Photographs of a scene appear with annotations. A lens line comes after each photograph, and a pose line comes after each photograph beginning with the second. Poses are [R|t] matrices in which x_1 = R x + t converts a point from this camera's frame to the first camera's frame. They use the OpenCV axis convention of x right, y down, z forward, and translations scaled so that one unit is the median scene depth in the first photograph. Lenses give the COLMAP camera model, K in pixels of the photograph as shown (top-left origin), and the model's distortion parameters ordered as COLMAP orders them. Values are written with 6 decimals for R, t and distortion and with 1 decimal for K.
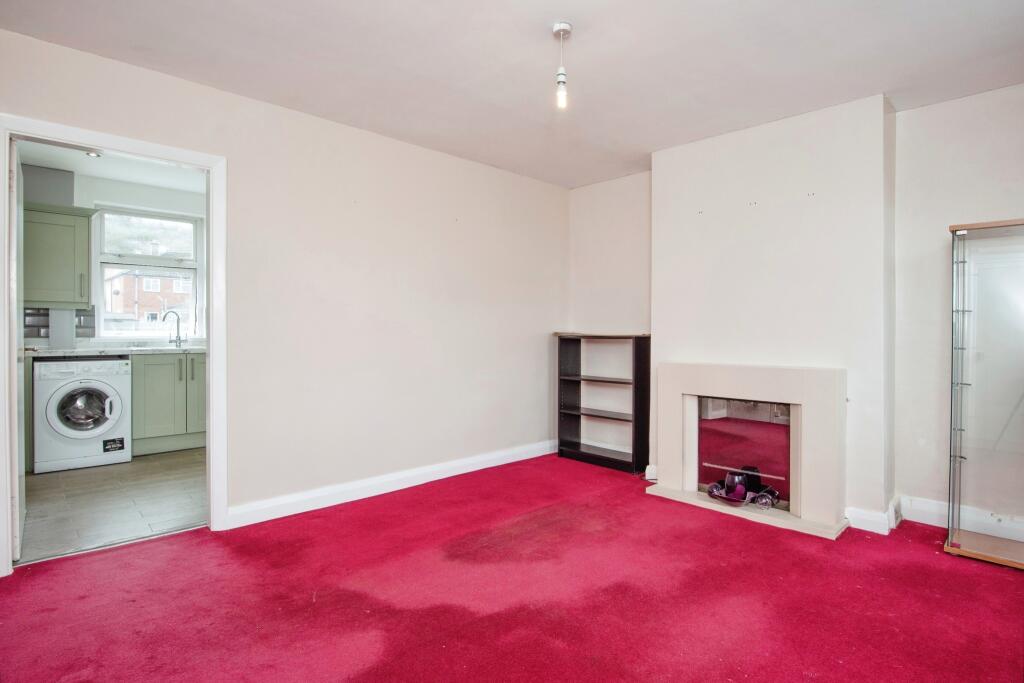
lens RADIAL K [[524.8, 0, 512.0], [0, 524.8, 341.5], [0, 0, 1]] dist [-0.000145, 0.000097]
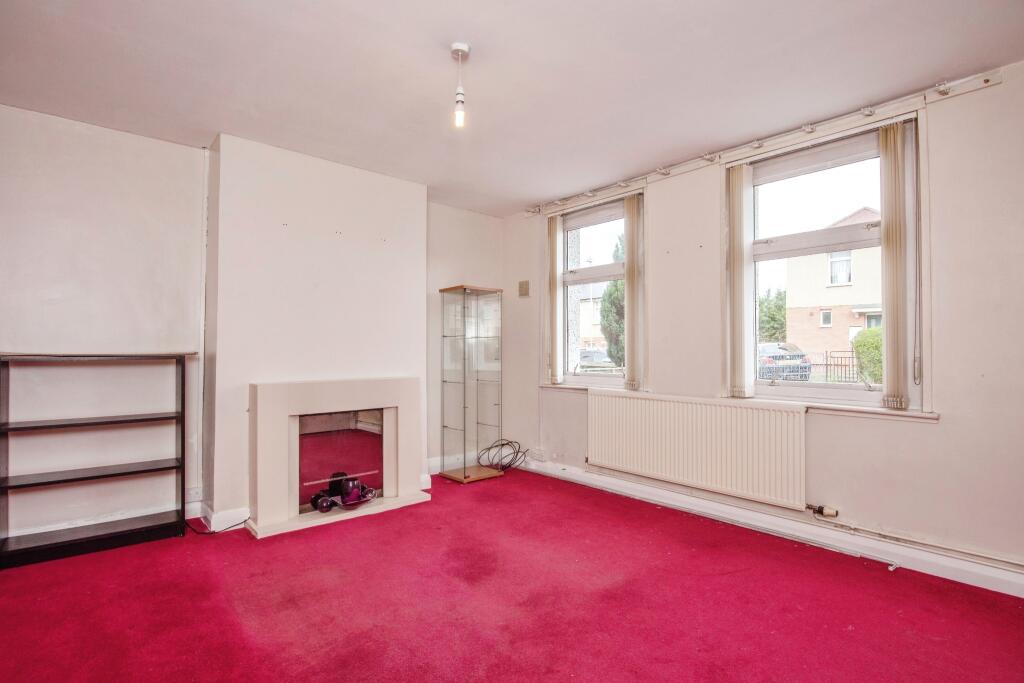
lens RADIAL K [[512.1, 0, 518.4], [0, 512.1, 345.0], [0, 0, 1]] dist [-0.001542, -0.000532]
pose [[0.051377, 0.005954, 0.998662, -0.639105], [0.016714, 0.999837, -0.006821, -0.014258], [-0.998539, 0.017042, 0.051269, 0.616391]]
